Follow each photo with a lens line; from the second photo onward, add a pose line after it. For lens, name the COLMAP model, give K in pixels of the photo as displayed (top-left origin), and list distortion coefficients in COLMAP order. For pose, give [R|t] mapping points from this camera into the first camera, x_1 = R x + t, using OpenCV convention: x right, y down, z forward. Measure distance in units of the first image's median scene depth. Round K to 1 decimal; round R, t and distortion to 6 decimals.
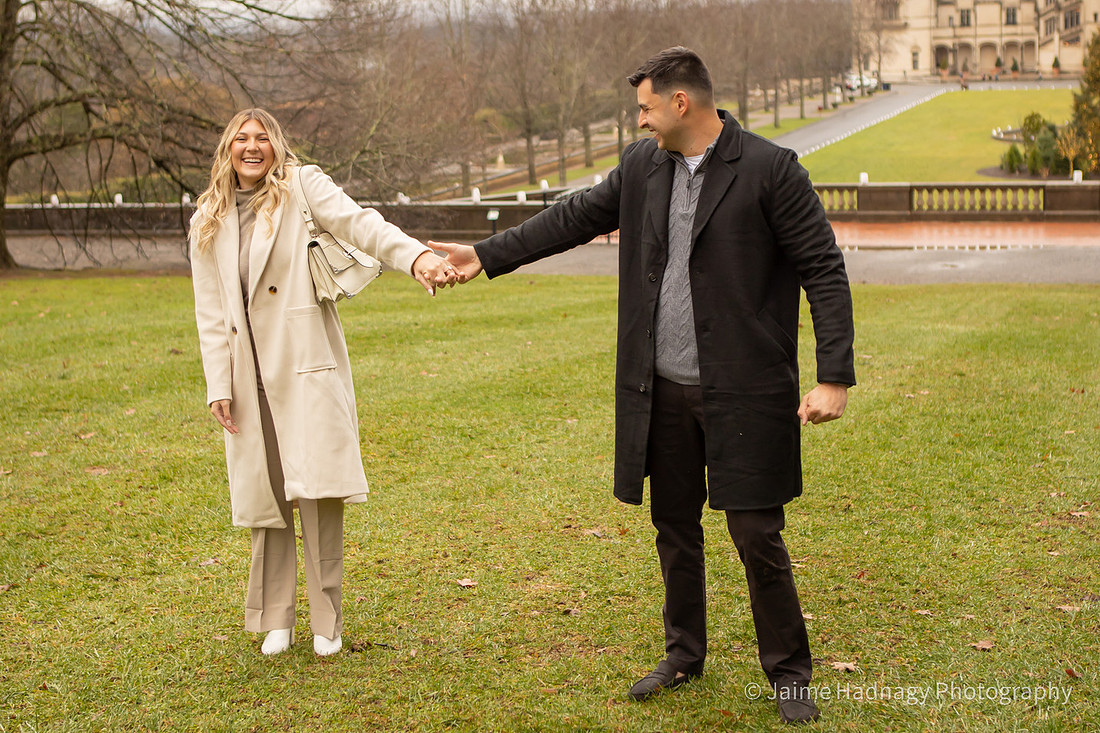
lens RADIAL K [[1671.8, 0, 552.6], [0, 1671.8, 343.4], [0, 0, 1]] dist [-0.088515, 0.072884]
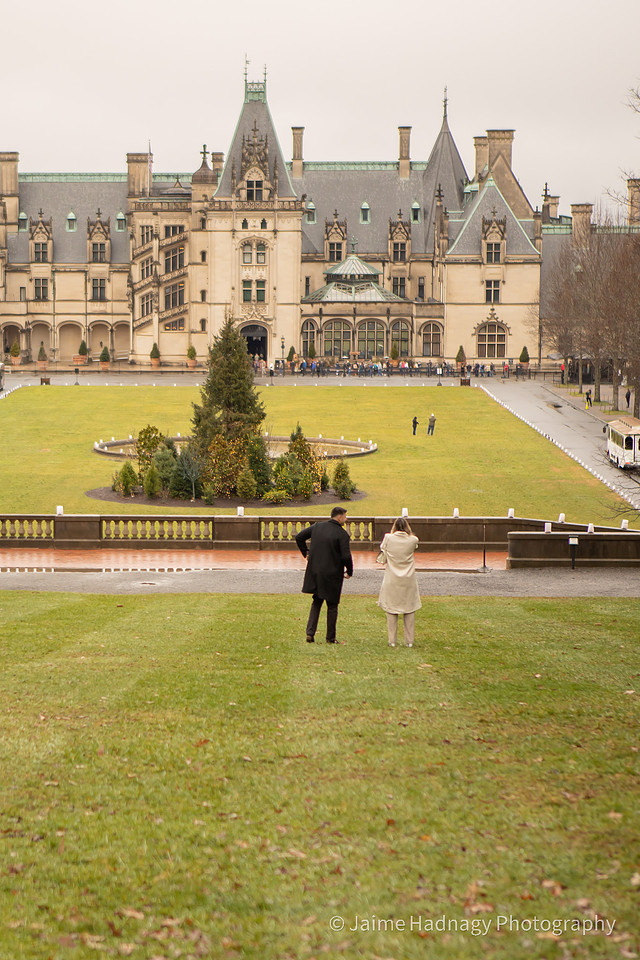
lens RADIAL K [[2638.7, 0, 150.9], [0, 2638.7, 575.7], [0, 0, 1]] dist [0.132319, 0.390814]
pose [[0.953416, 0.006623, 0.301586, -0.081471], [0.012739, 0.997983, -0.062189, 0.016135], [-0.301389, 0.063134, 0.951409, -0.201230]]
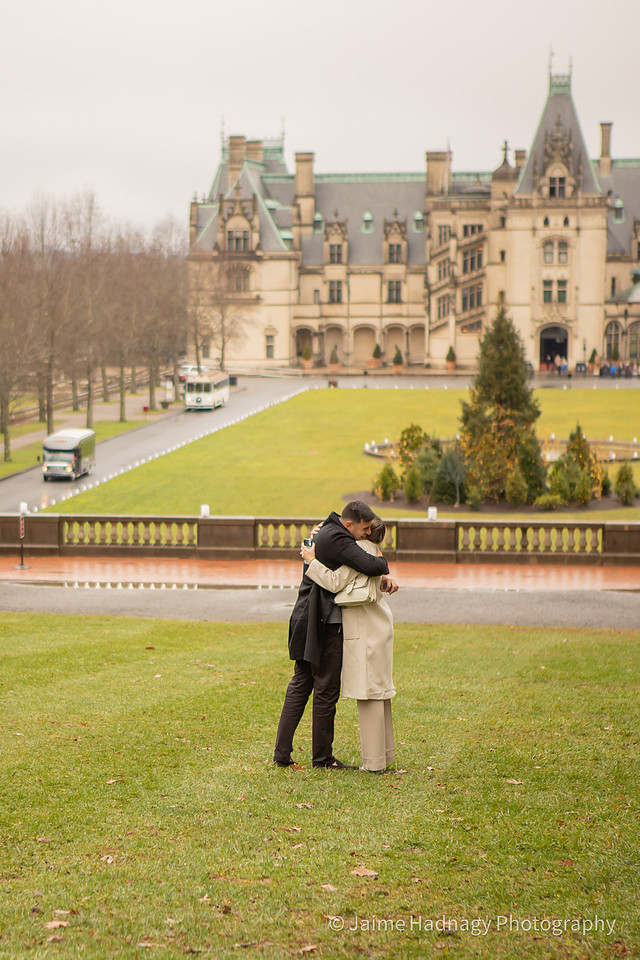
lens RADIAL K [[2424.8, 0, 173.3], [0, 2424.8, 575.2], [0, 0, 1]] dist [0.106393, 0.314020]
pose [[0.984776, 0.018165, 0.172875, -0.016166], [-0.007158, 0.997919, -0.064084, 0.005887], [-0.173680, 0.061871, 0.982857, -0.082169]]
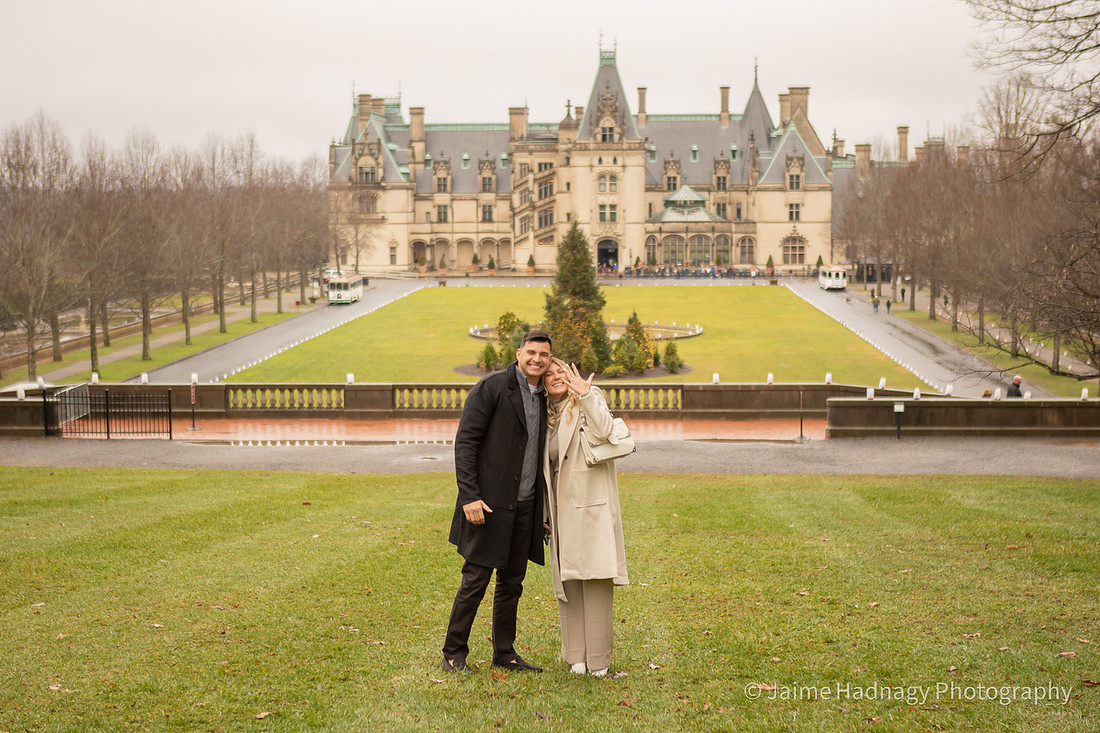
lens RADIAL K [[1792.0, 0, 533.1], [0, 1792.0, 422.1], [0, 0, 1]] dist [0.034221, 0.057547]
pose [[0.957714, 0.002643, 0.287711, -0.009209], [0.017659, 0.997533, -0.067944, 0.002785], [-0.287180, 0.070151, 0.955304, -0.038758]]
